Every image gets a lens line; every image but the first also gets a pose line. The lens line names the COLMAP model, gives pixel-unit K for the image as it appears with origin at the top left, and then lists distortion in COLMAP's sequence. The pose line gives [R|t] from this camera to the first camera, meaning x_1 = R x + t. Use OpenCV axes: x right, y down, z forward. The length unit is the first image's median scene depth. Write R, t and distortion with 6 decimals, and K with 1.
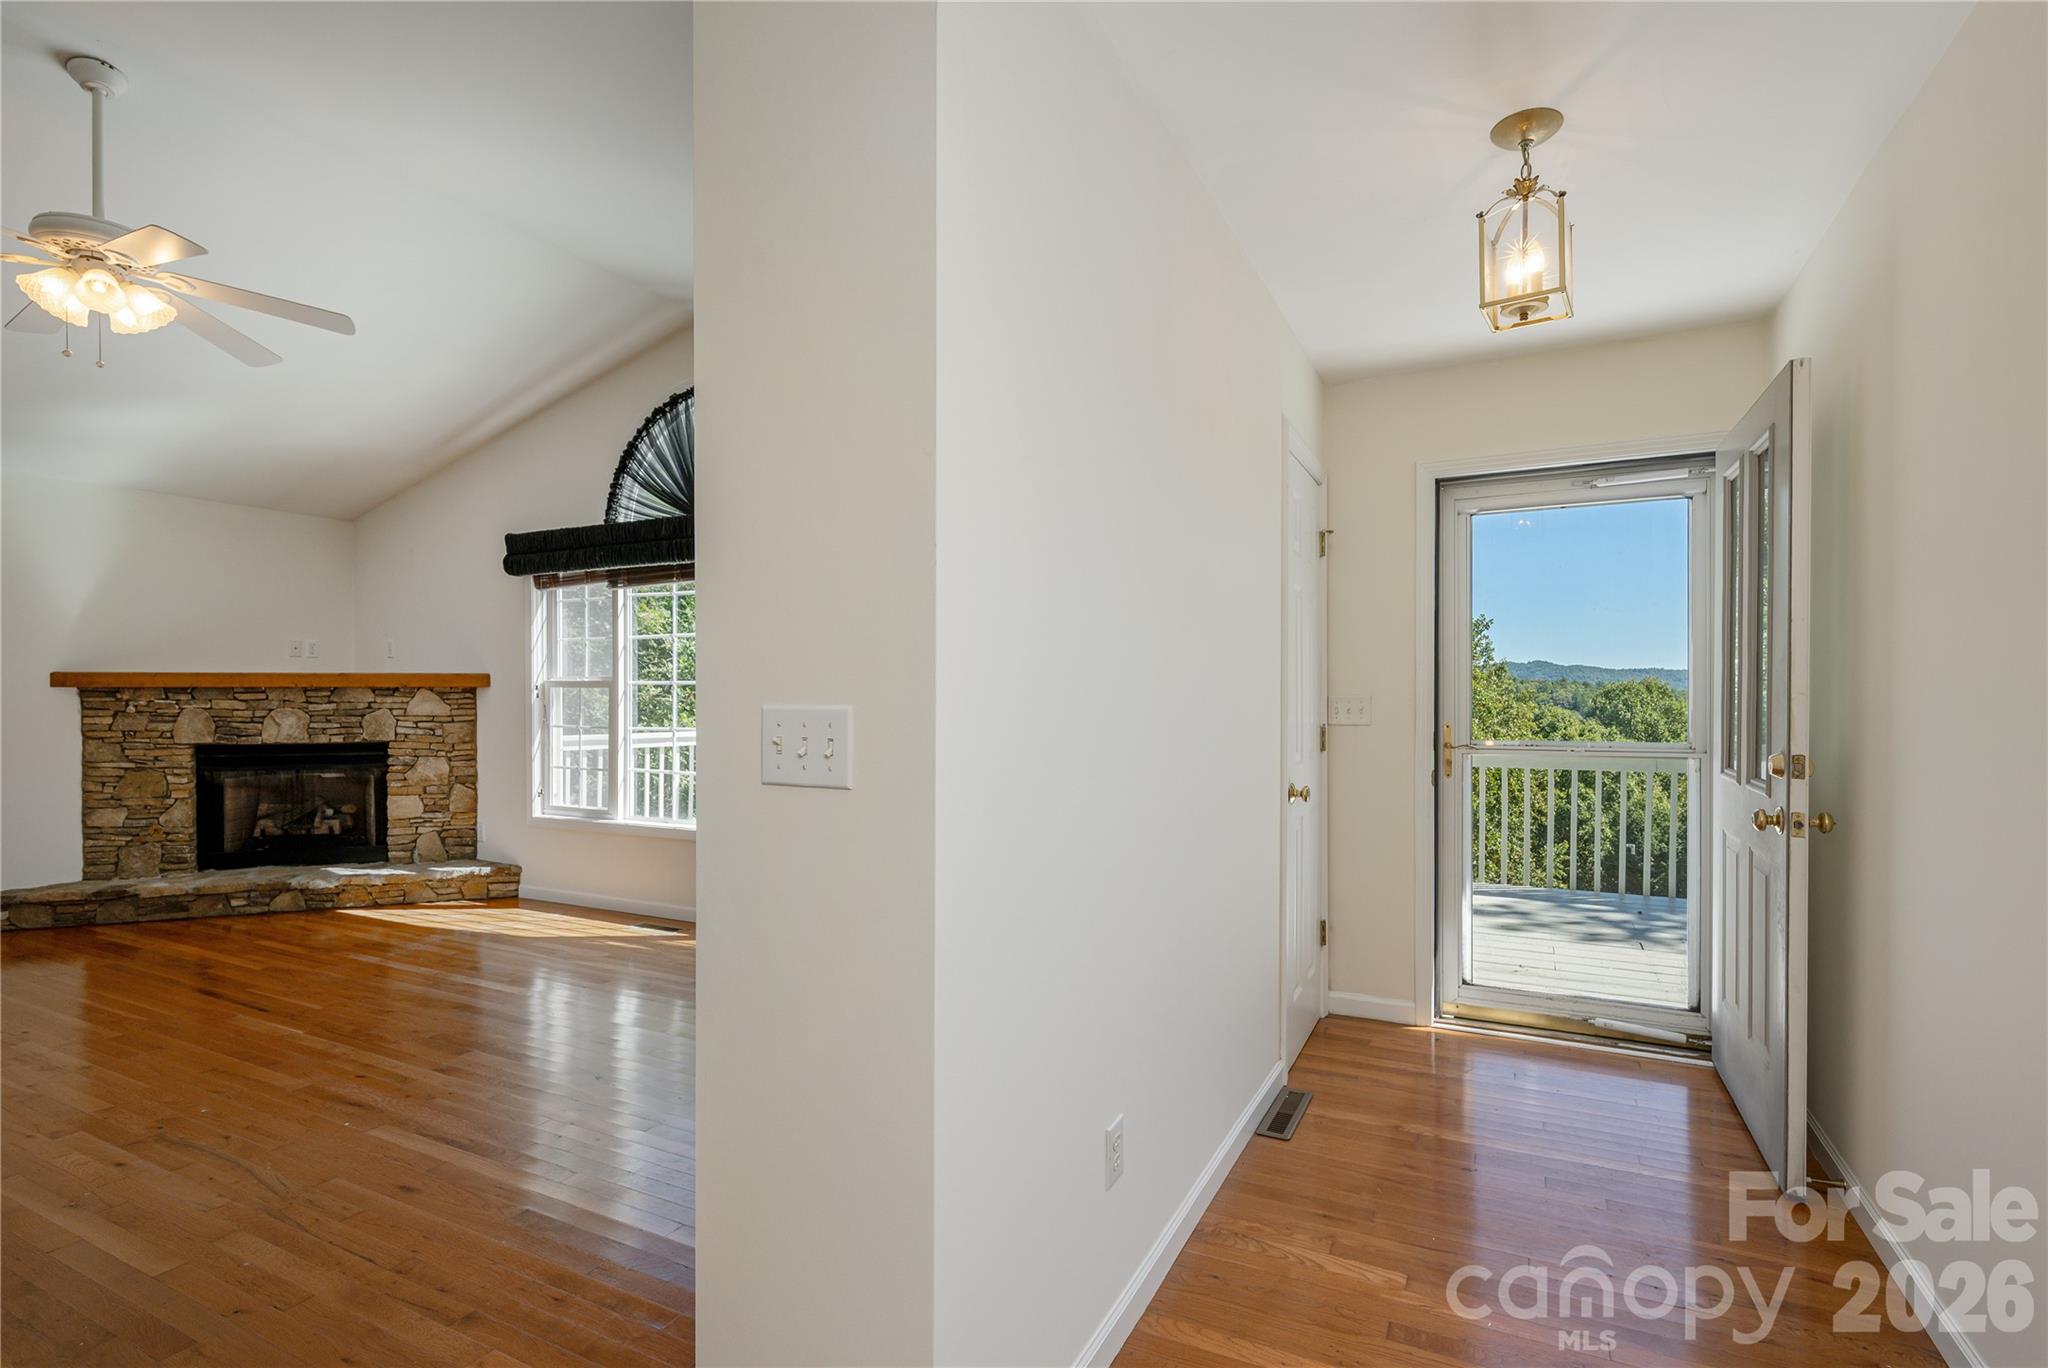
lens RADIAL K [[905.5, 0, 1019.6], [0, 905.5, 698.1], [0, 0, 1]] dist [-0.026388, 0.007335]
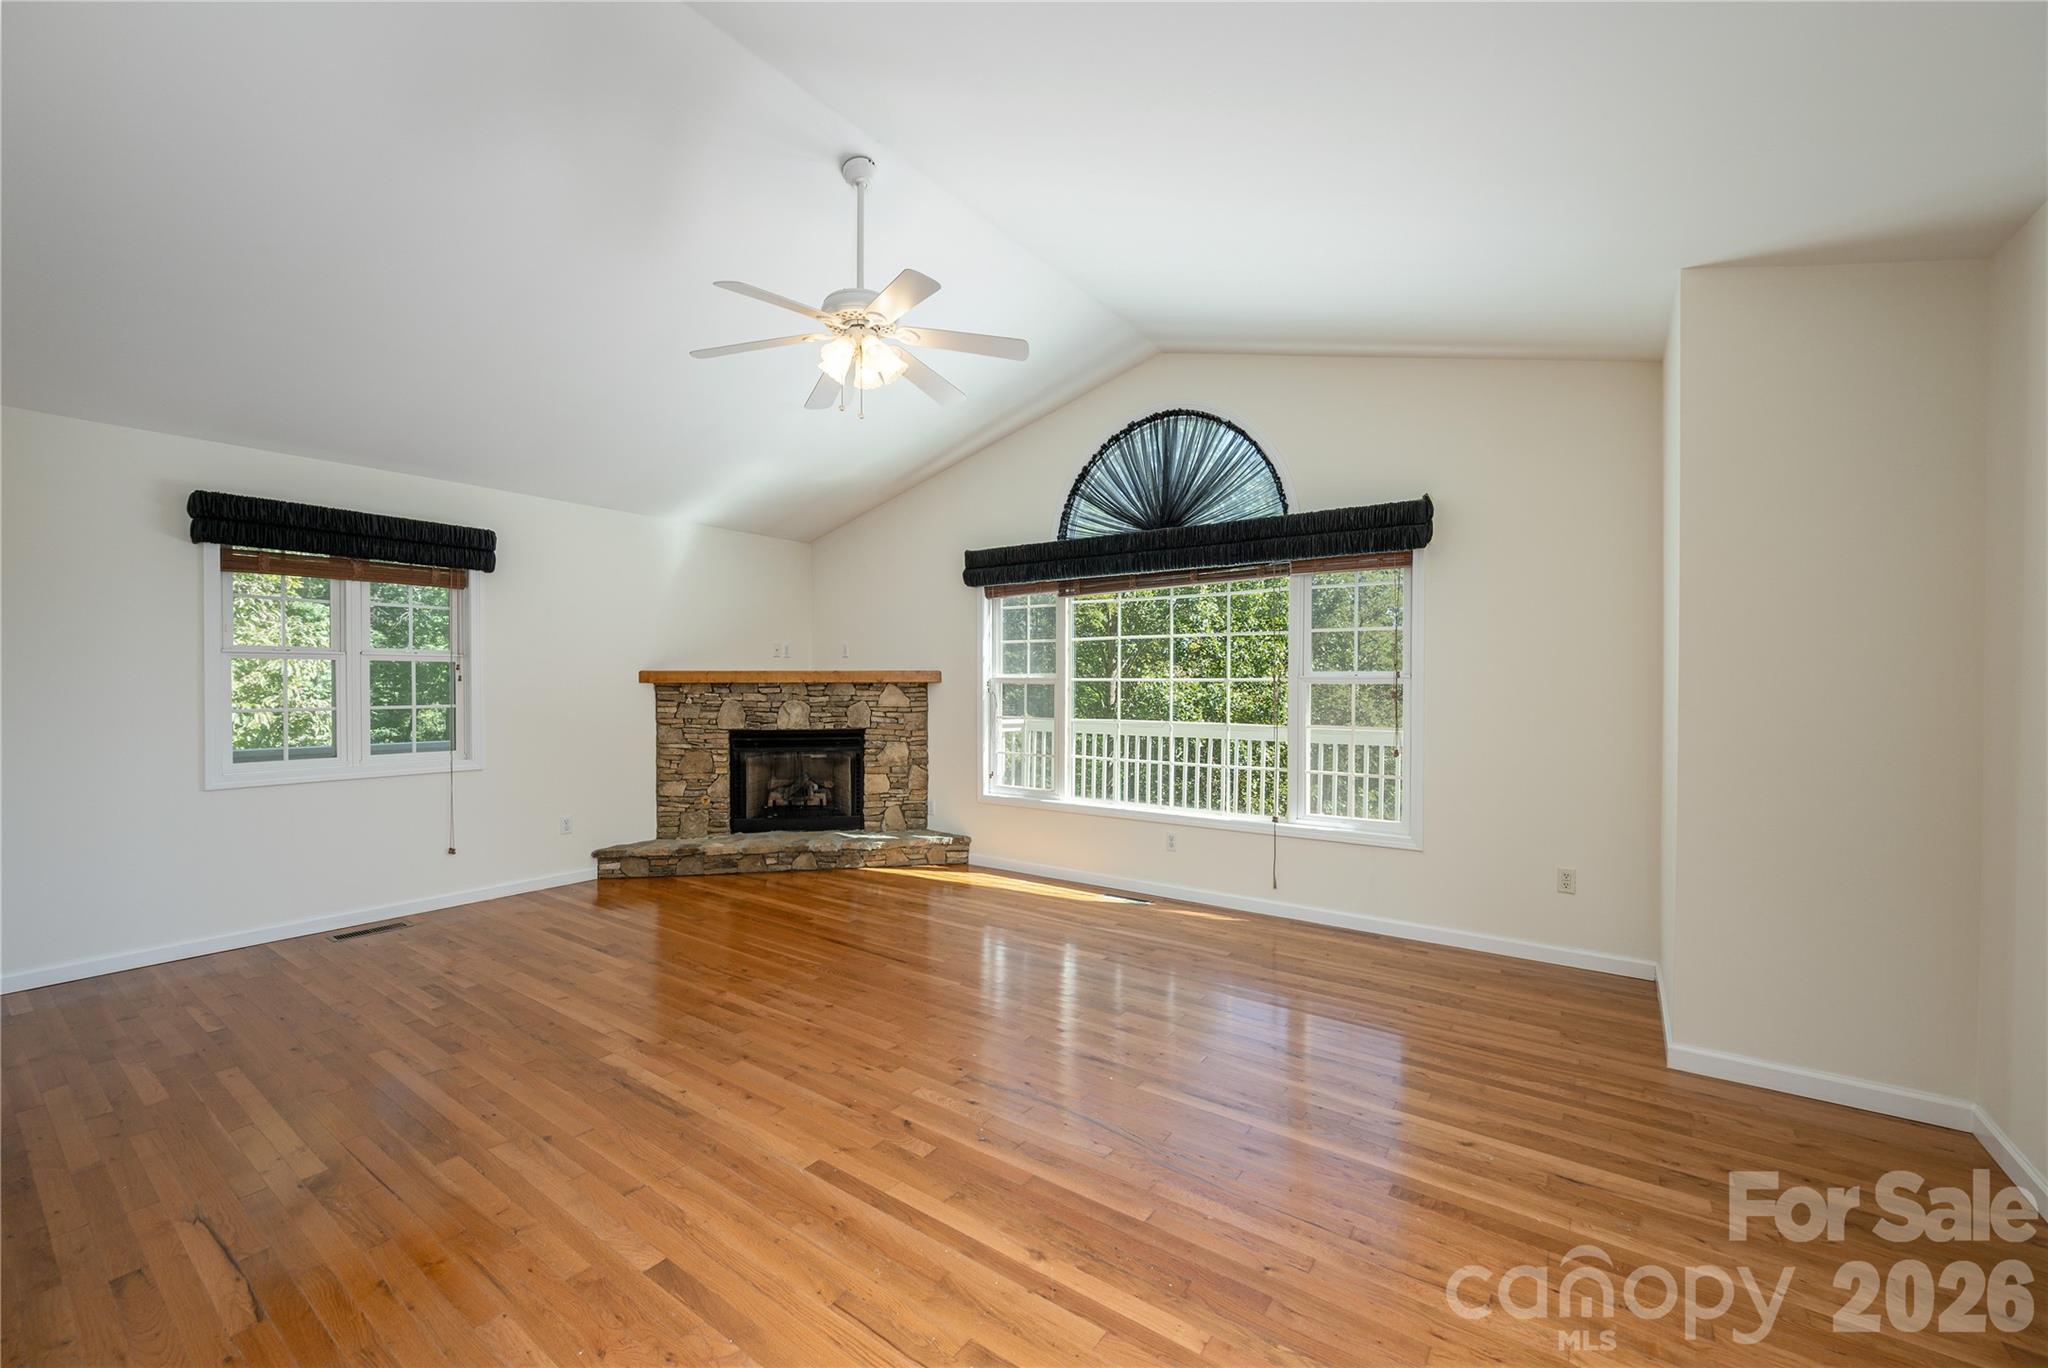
lens RADIAL K [[801.6, 0, 990.1], [0, 801.6, 686.0], [0, 0, 1]] dist [0.000940, 0.000347]
pose [[0.982380, 0.002537, -0.186877, -0.357954], [-0.002531, 0.999997, 0.000274, -0.008736], [0.186877, 0.000204, 0.982383, -0.012749]]
